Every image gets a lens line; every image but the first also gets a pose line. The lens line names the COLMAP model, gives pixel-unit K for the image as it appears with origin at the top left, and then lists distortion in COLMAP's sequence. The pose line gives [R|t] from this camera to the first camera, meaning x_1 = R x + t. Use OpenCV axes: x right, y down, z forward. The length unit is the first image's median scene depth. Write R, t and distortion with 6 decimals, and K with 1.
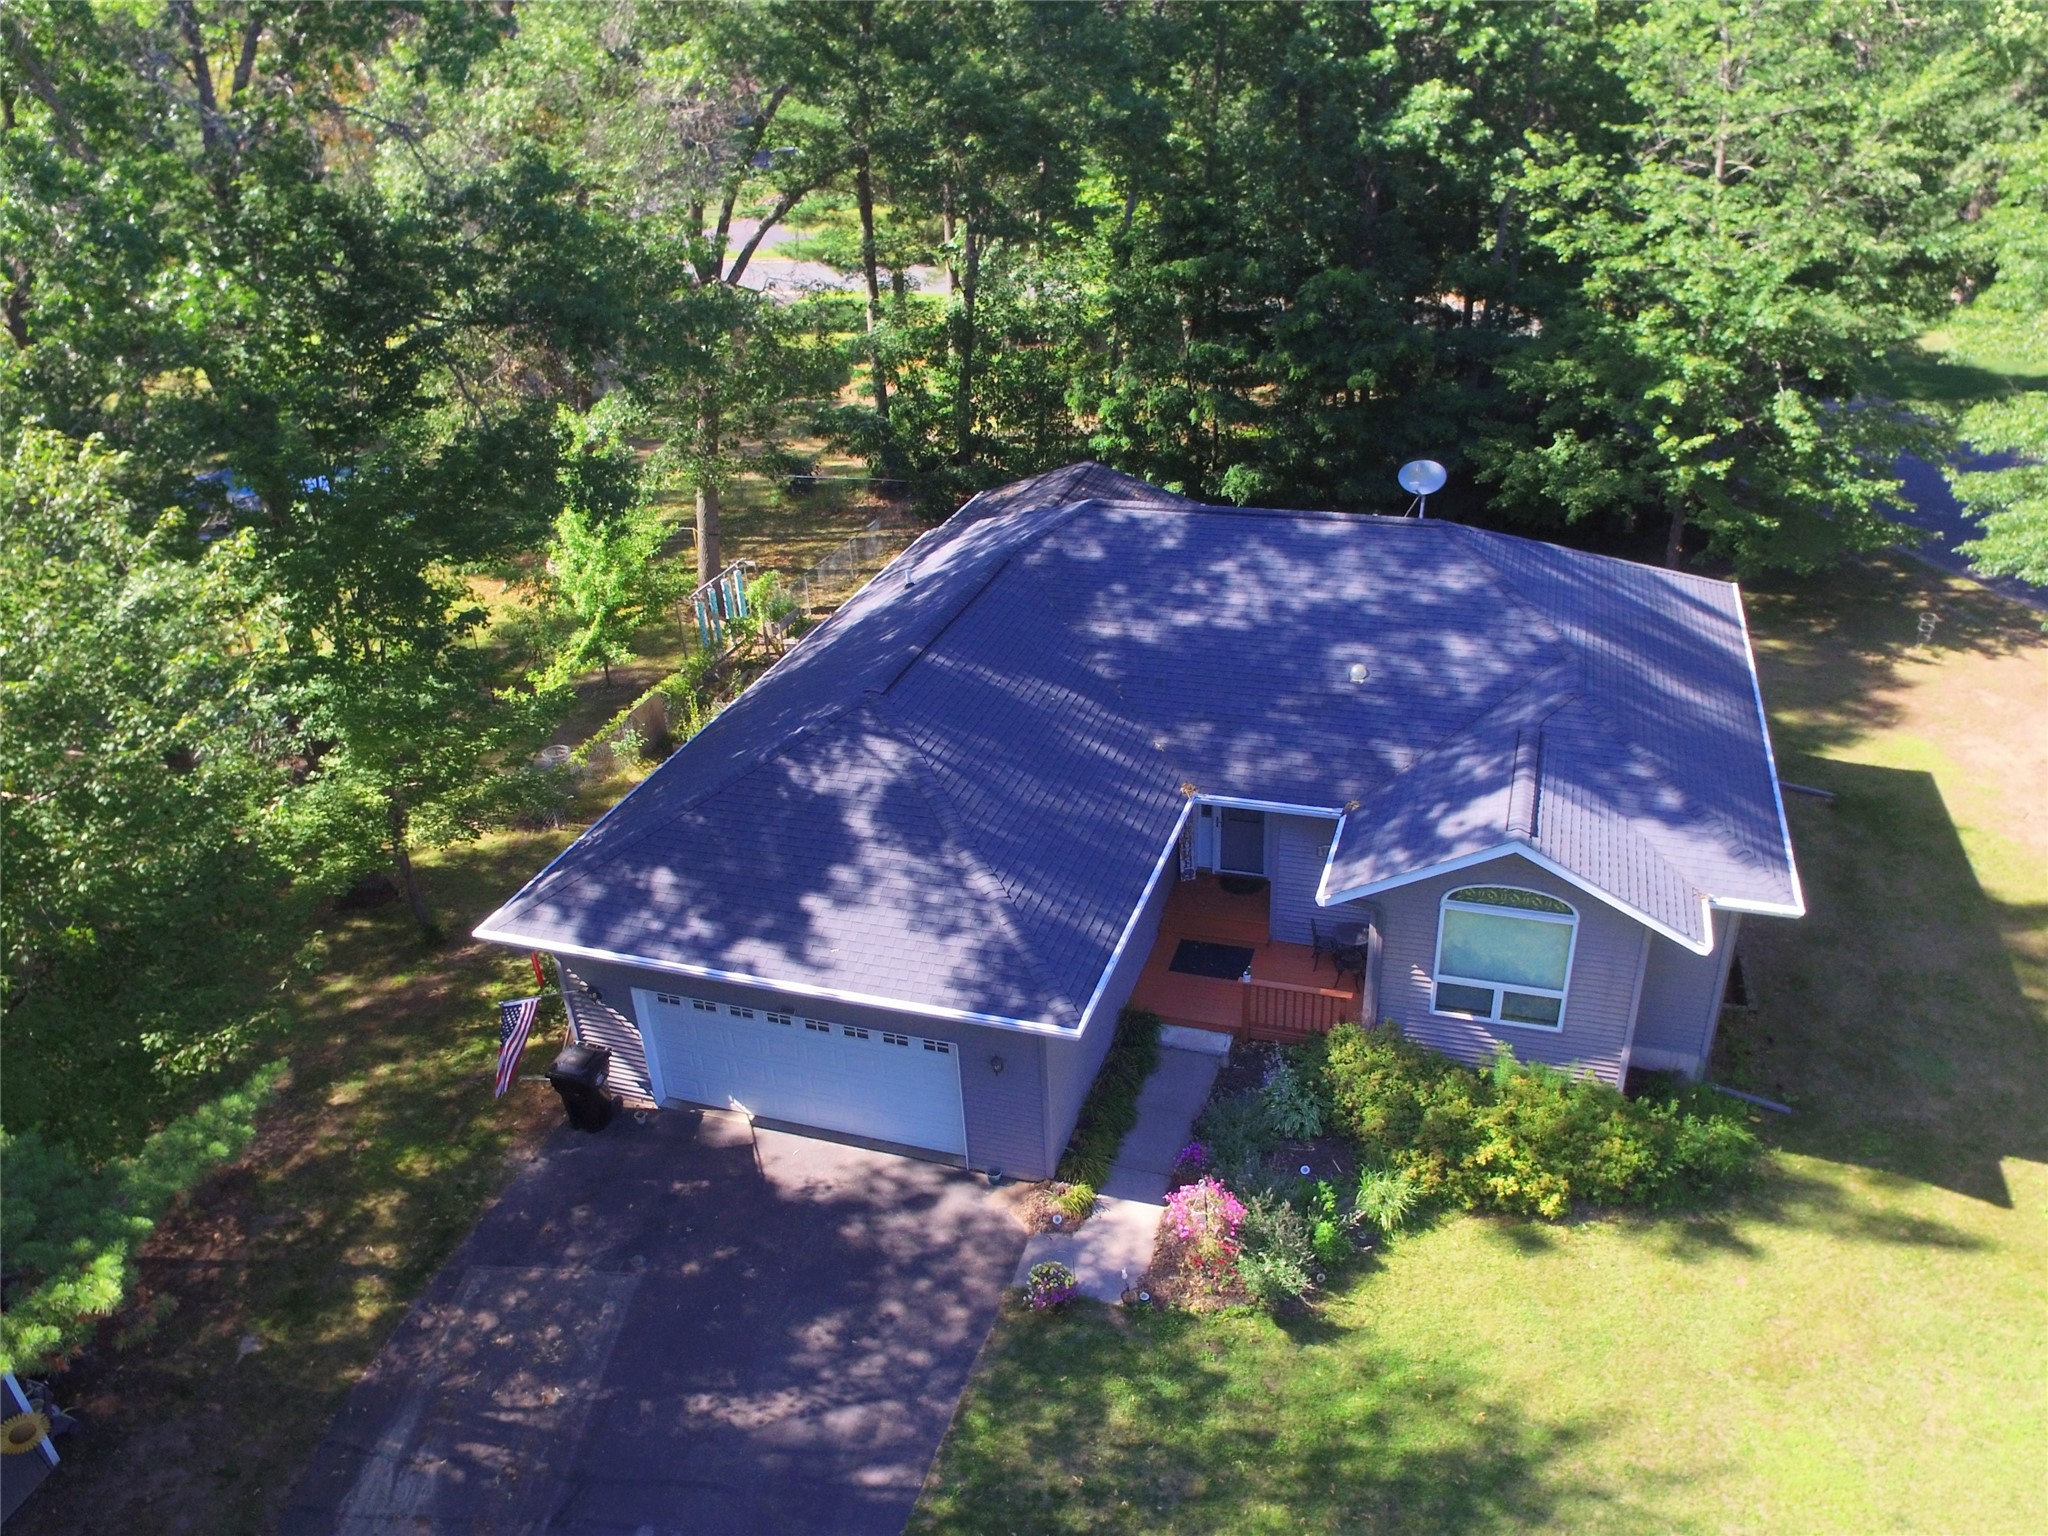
lens RADIAL K [[1549.6, 0, 1016.8], [0, 1549.6, 801.7], [0, 0, 1]] dist [-0.123988, 0.095097]
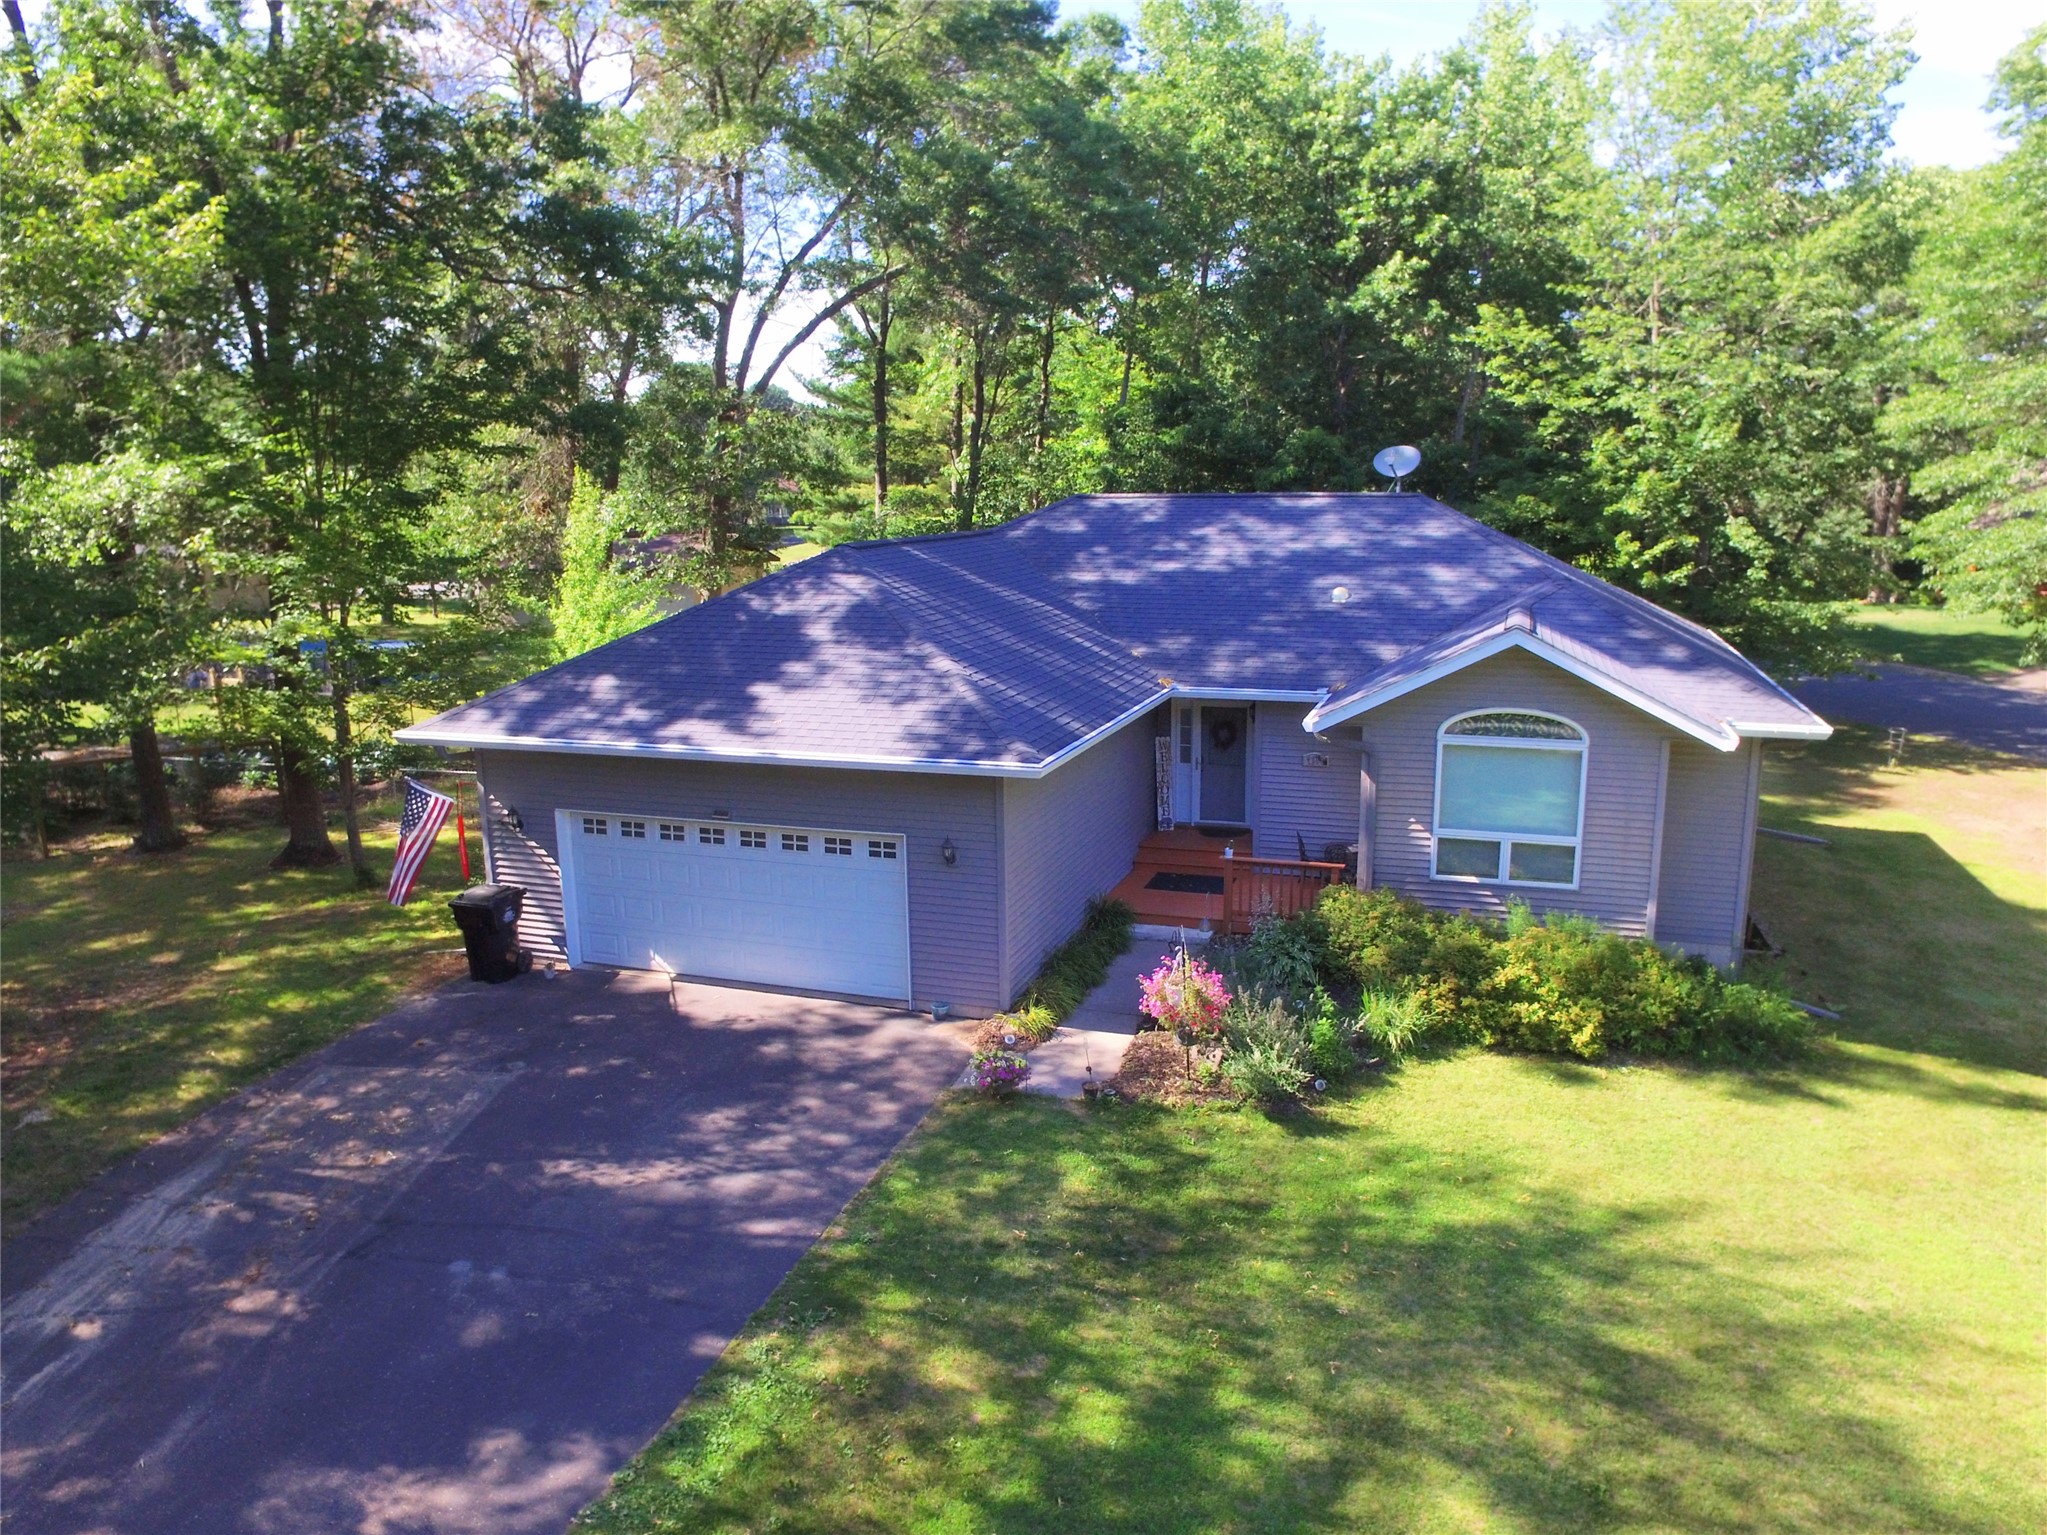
lens RADIAL K [[1439.8, 0, 1016.0], [0, 1439.8, 801.2], [0, 0, 1]] dist [-0.113656, 0.082340]
pose [[0.999167, 0.040794, -0.000850, 0.024027], [-0.039439, 0.960221, -0.276444, 0.356658], [-0.010461, 0.276247, 0.961030, 0.188196]]
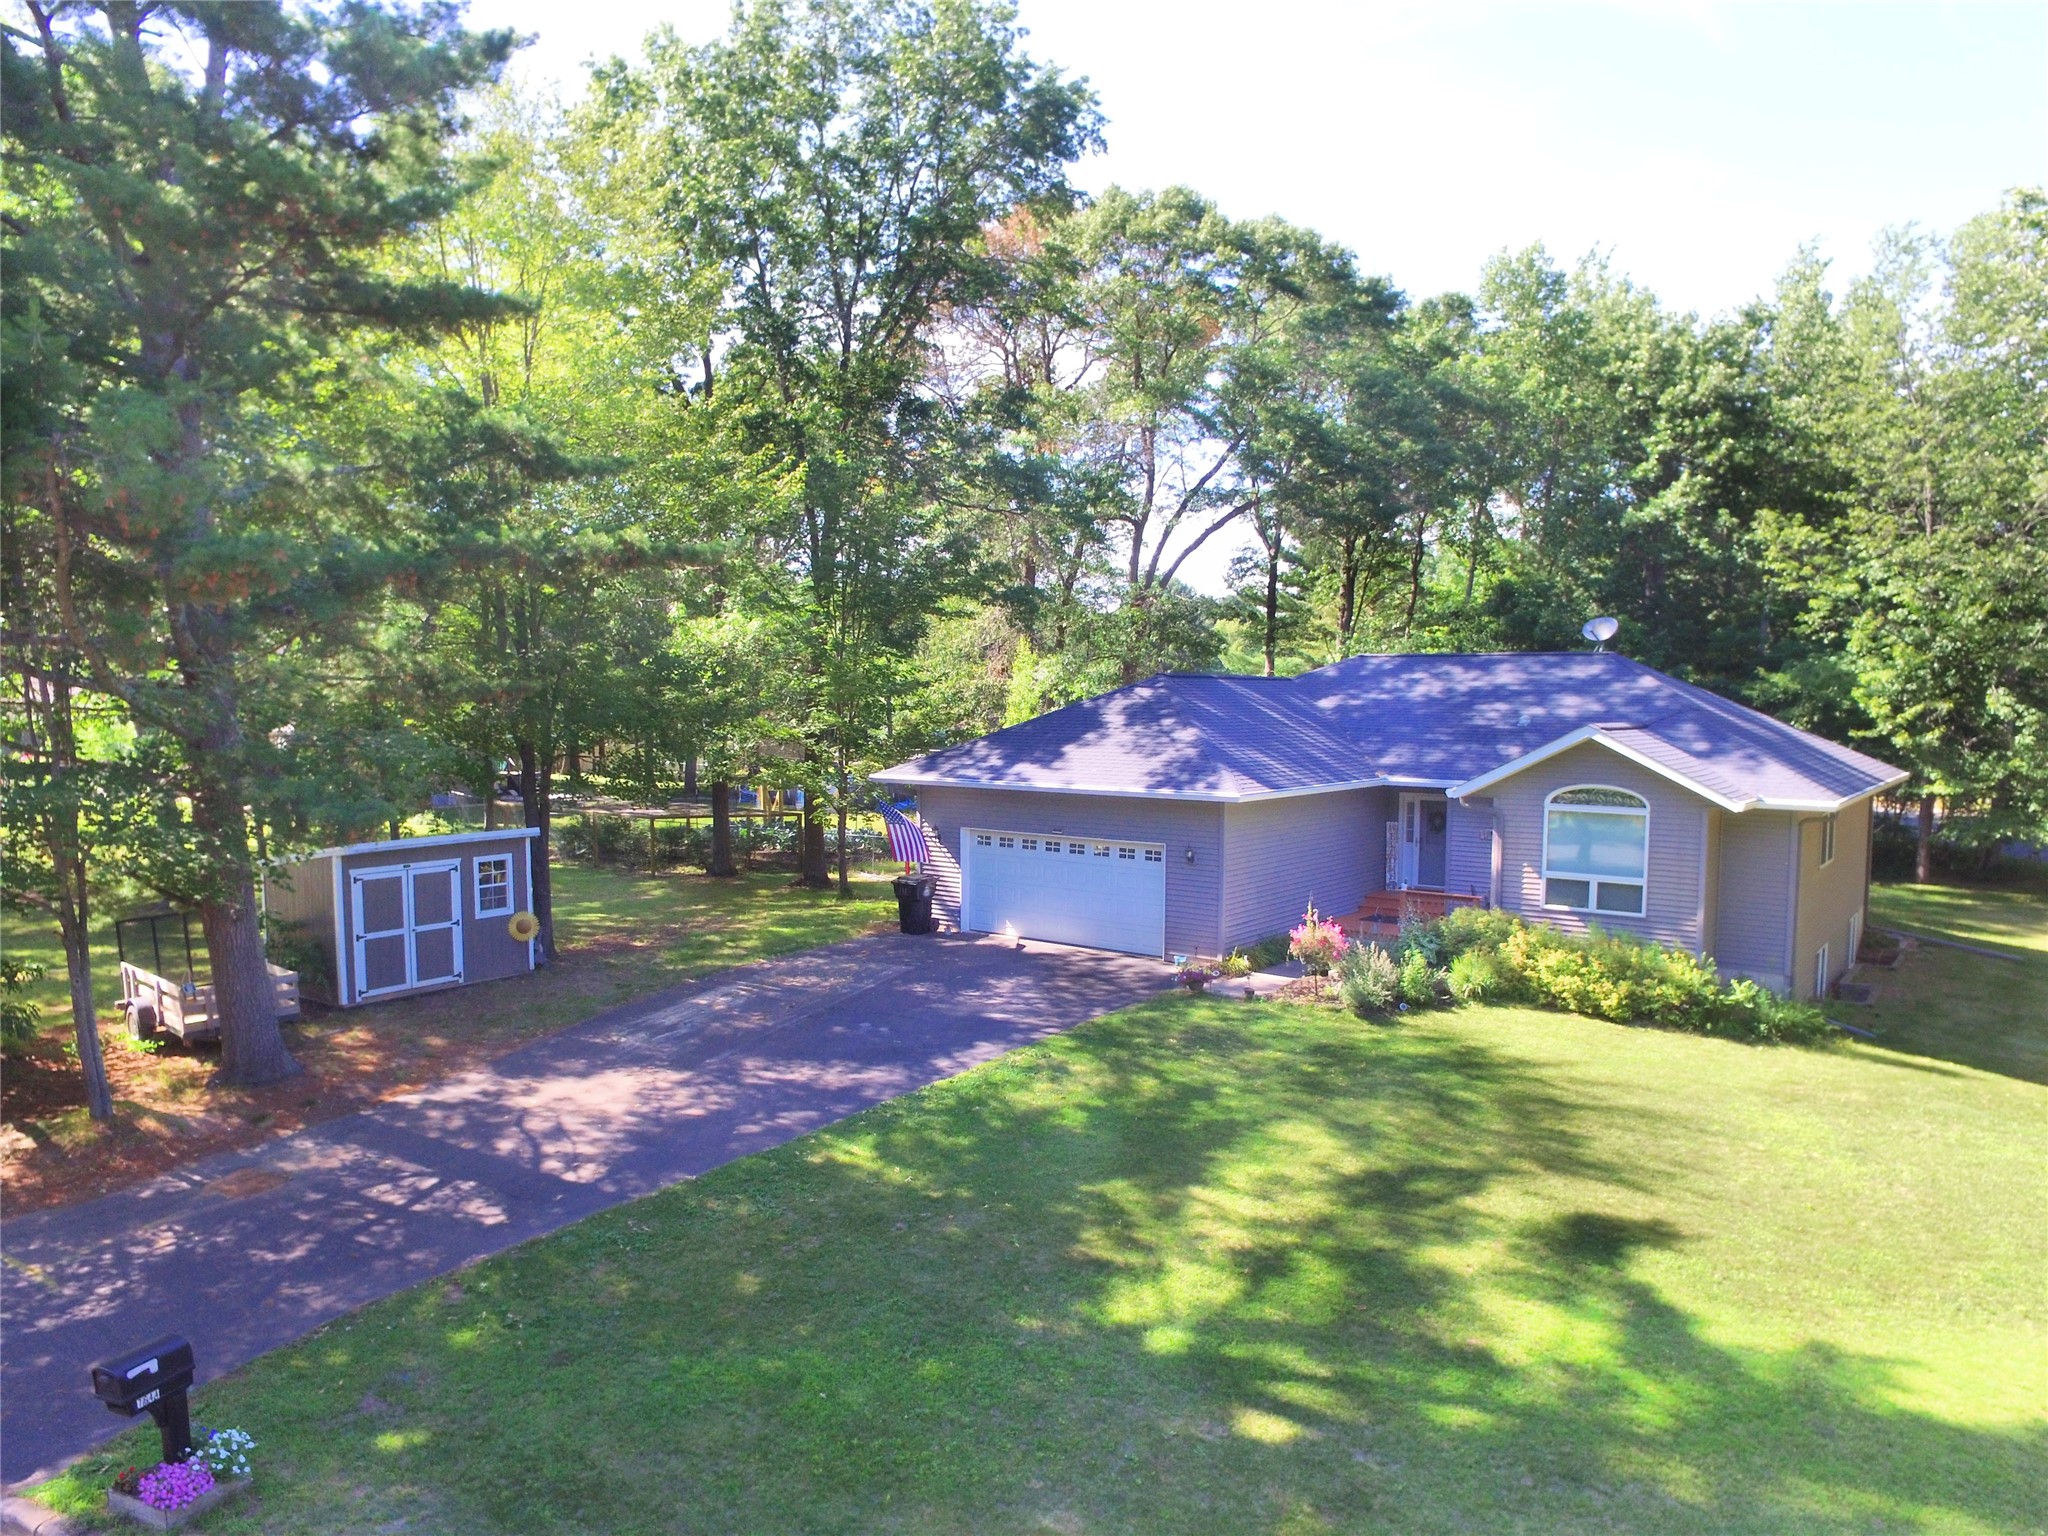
lens RADIAL K [[1385.9, 0, 1017.5], [0, 1385.9, 794.0], [0, 0, 1]] dist [-0.113432, 0.088831]
pose [[0.940555, 0.081113, -0.329814, 0.239448], [-0.208225, 0.904876, -0.371270, 0.594953], [0.268326, 0.417876, 0.867975, -0.143998]]
